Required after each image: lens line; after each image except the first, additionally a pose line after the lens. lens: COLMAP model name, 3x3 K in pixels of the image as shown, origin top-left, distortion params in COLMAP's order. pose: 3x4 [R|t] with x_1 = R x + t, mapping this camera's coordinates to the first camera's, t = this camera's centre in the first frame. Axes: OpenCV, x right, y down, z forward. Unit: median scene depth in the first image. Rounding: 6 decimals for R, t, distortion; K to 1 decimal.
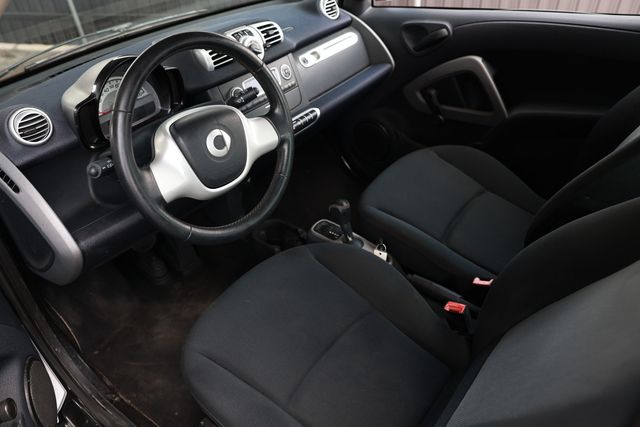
lens RADIAL K [[498.3, 0, 323.0], [0, 498.3, 210.3], [0, 0, 1]] dist [-0.116025, 0.104367]
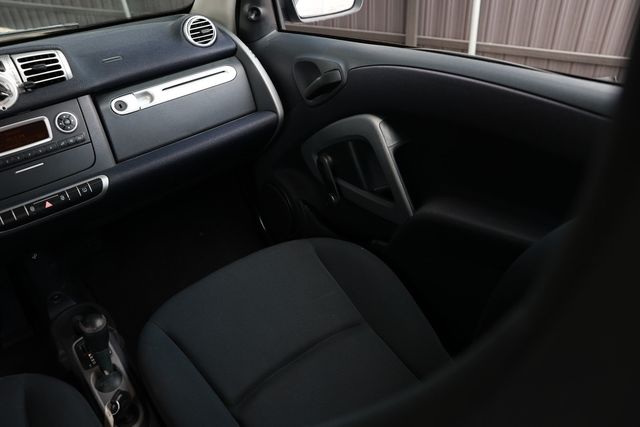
lens RADIAL K [[498.3, 0, 318.7], [0, 498.3, 209.1], [0, 0, 1]] dist [-0.116025, 0.104367]
pose [[0.968679, 0.136387, -0.207508, 0.388394], [-0.138706, 0.990328, 0.003401, -0.182479], [0.205965, 0.025488, 0.978227, 0.339310]]
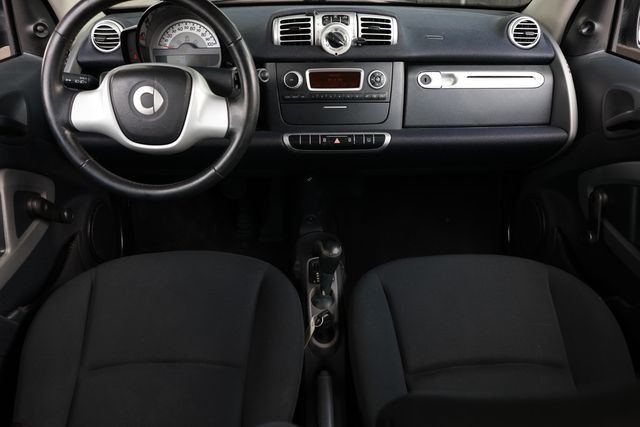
lens RADIAL K [[498.3, 0, 320.1], [0, 498.3, 210.1], [0, 0, 1]] dist [-0.116025, 0.104367]
pose [[0.631065, 0.478576, -0.610509, 0.410691], [-0.479466, 0.859317, 0.178006, -0.170251], [0.609810, 0.180385, 0.771747, 0.305060]]
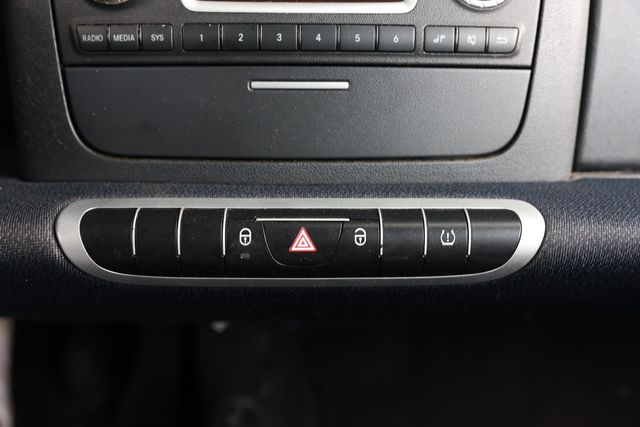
lens RADIAL K [[730.4, 0, 319.3], [0, 730.4, 200.1], [0, 0, 1]] dist [-0.048181, 0.000000]
pose [[0.632599, 0.466870, -0.617940, 0.085665], [-0.494578, 0.857525, 0.141573, -0.185937], [0.595996, 0.216061, 0.773374, 0.671593]]
